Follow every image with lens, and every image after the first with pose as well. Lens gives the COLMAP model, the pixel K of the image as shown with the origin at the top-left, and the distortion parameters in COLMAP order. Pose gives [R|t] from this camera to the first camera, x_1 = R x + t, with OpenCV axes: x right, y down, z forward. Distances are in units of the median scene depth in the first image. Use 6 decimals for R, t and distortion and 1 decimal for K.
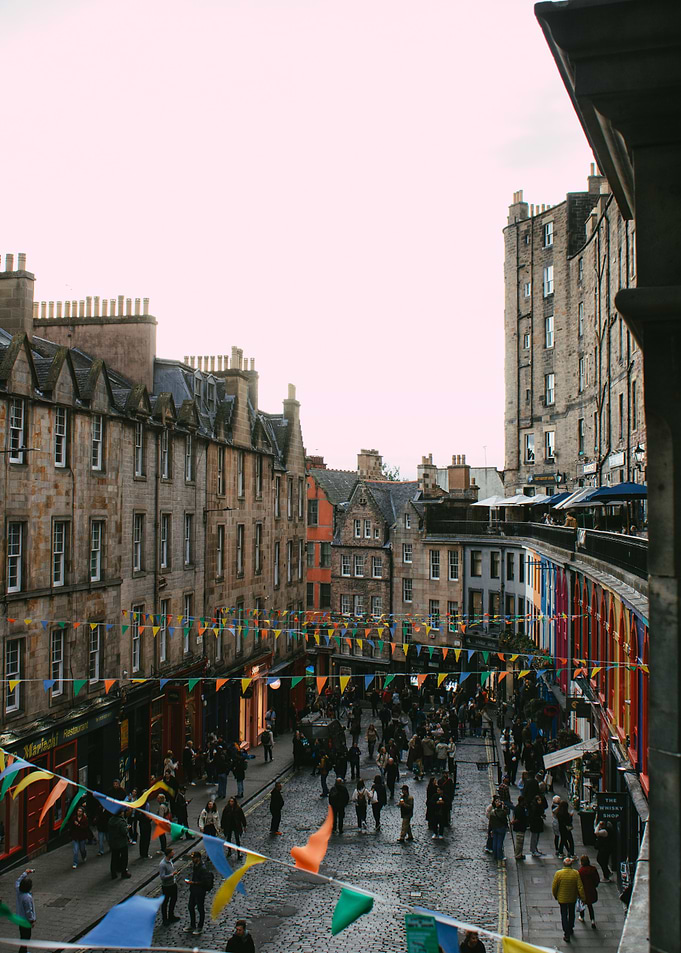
lens RADIAL K [[1190.0, 0, 339.4], [0, 1190.0, 474.9], [0, 0, 1]] dist [-0.123156, 0.000000]
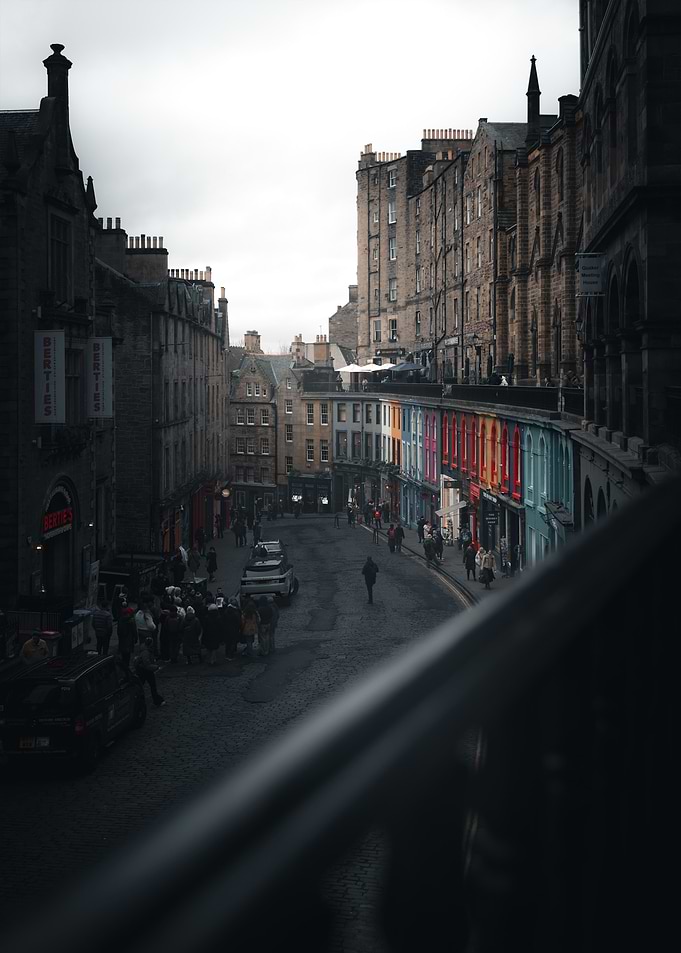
lens RADIAL K [[1190.0, 0, 341.5], [0, 1190.0, 474.9], [0, 0, 1]] dist [-0.123156, 0.000000]
pose [[0.976584, -0.027790, 0.213336, -0.191791], [0.003868, 0.993730, 0.111743, -0.010283], [-0.215103, -0.108301, 0.970568, -0.392165]]
